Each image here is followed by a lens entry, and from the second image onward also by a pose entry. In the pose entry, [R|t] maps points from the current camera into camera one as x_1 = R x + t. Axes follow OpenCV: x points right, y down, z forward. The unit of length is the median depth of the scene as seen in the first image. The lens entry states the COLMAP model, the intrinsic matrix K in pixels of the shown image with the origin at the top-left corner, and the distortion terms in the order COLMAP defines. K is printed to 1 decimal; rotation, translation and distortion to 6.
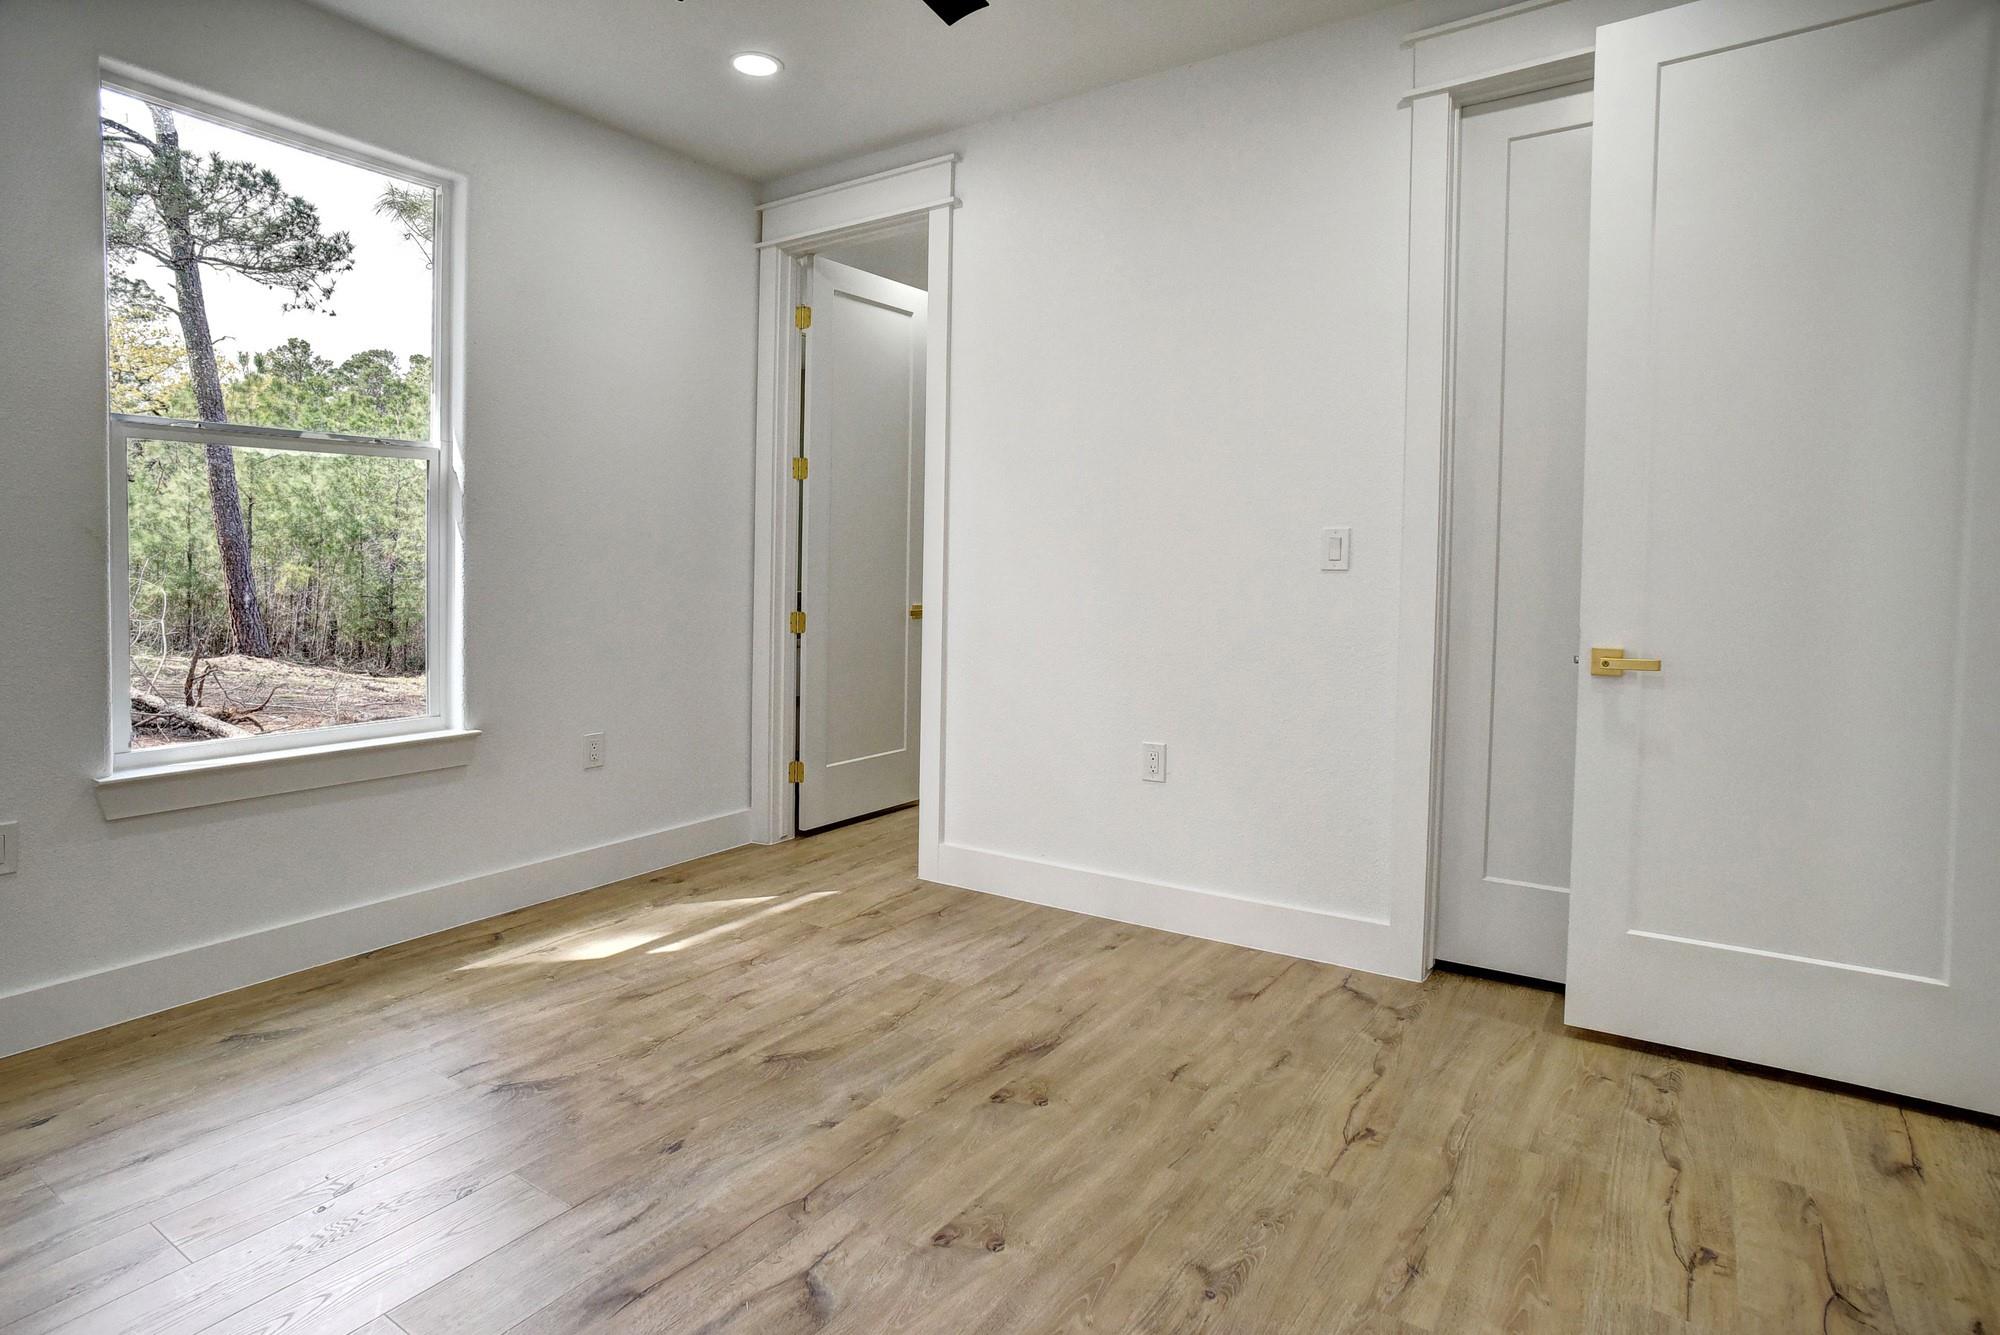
lens RADIAL K [[1021.1, 0, 1005.8], [0, 1021.1, 560.3], [0, 0, 1]] dist [-0.043511, 0.028730]
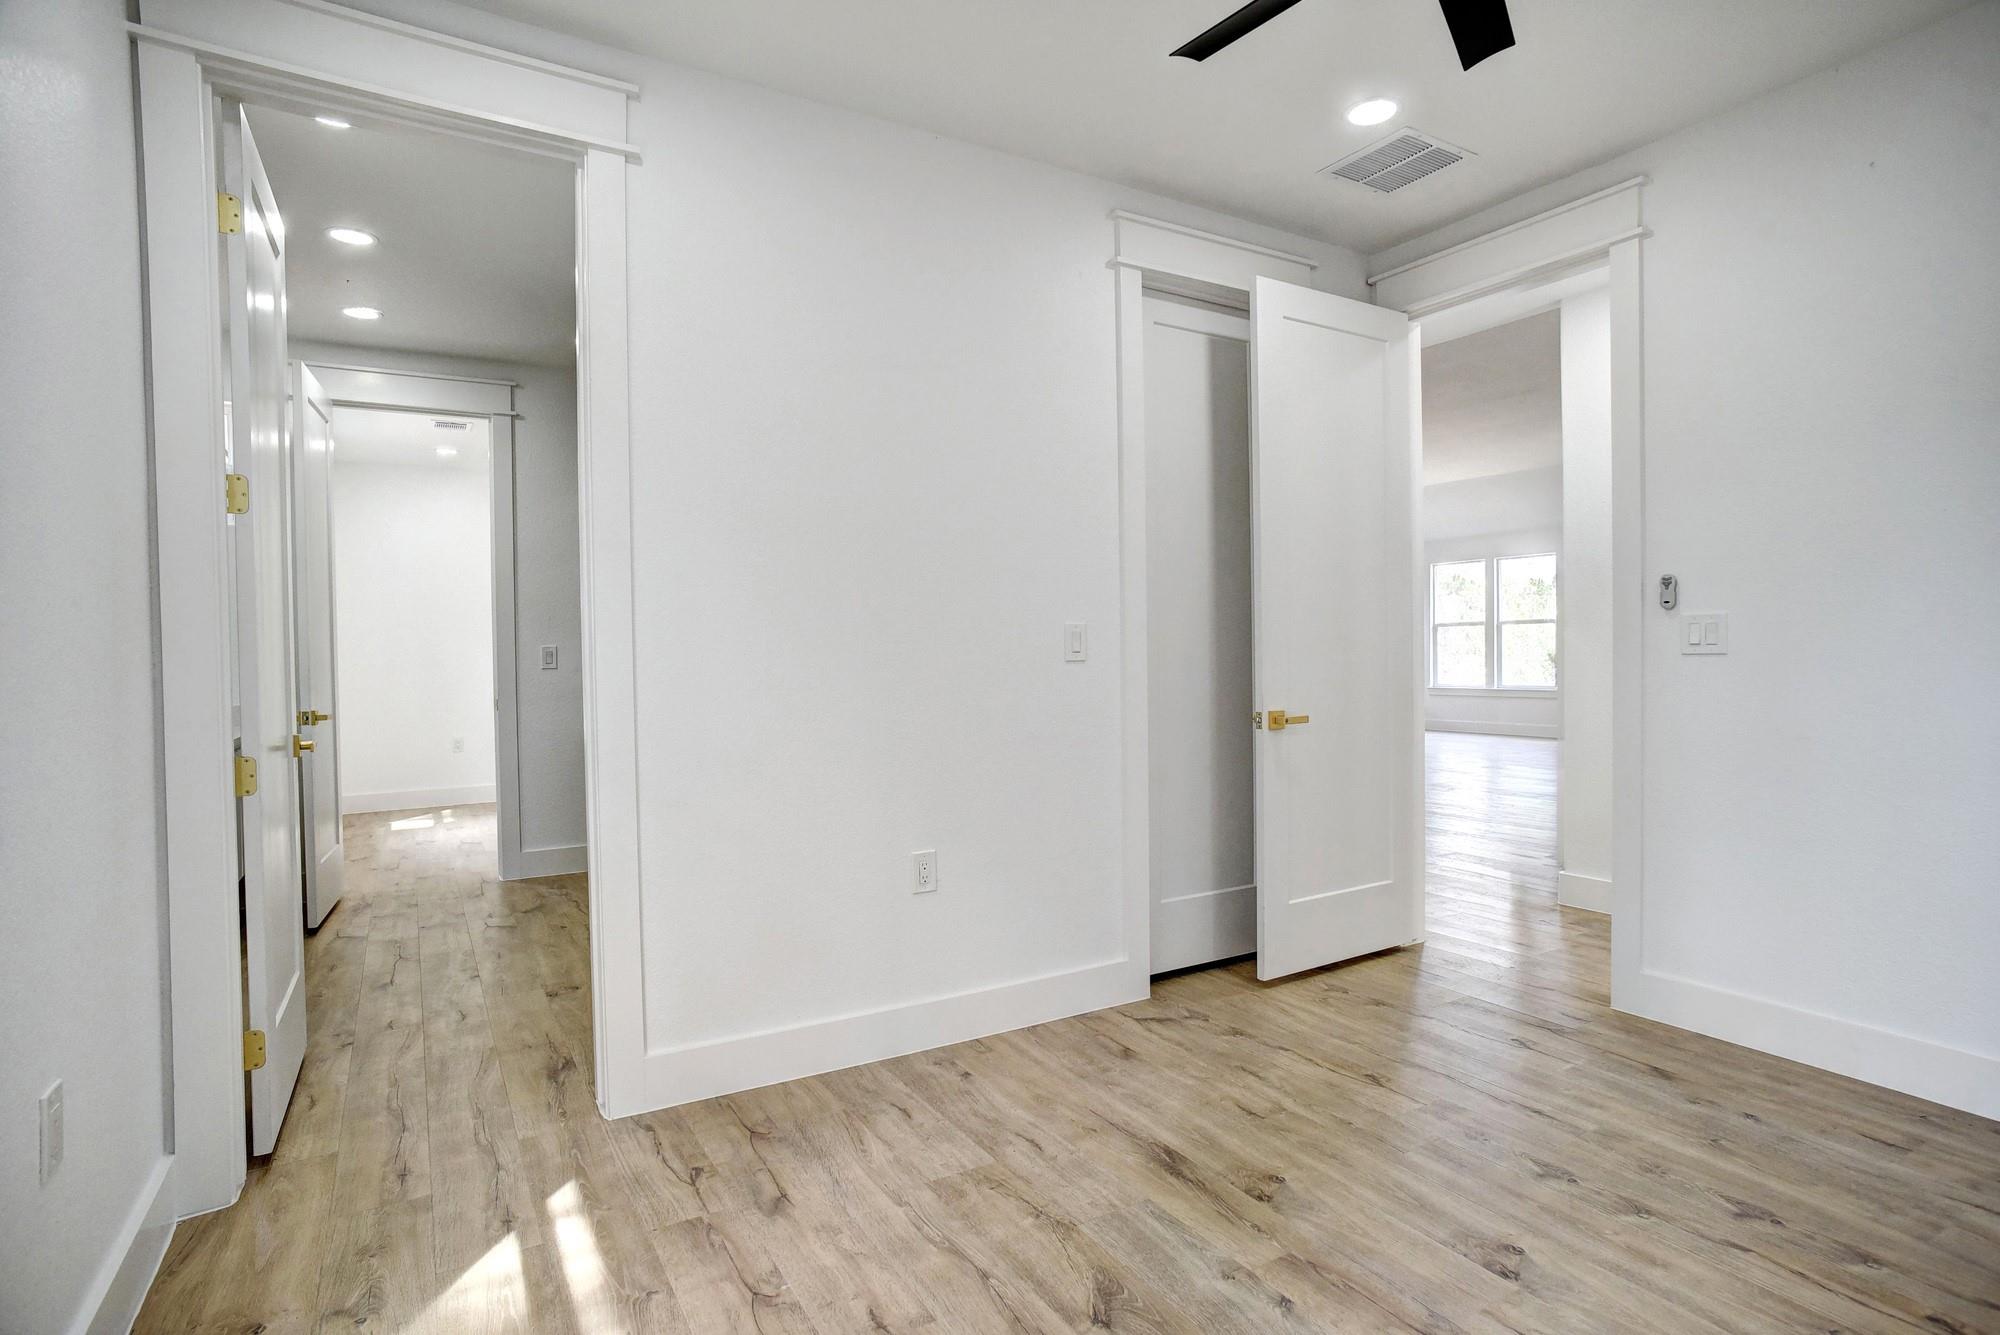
lens RADIAL K [[1027.8, 0, 1000.0], [0, 1027.8, 667.5], [0, 0, 1]] dist [-0.053972, 0.037050]
pose [[0.443925, -0.015240, 0.895934, -0.835918], [0.012607, 0.999863, 0.010761, 0.004271], [-0.895975, 0.006518, 0.444056, 0.664598]]
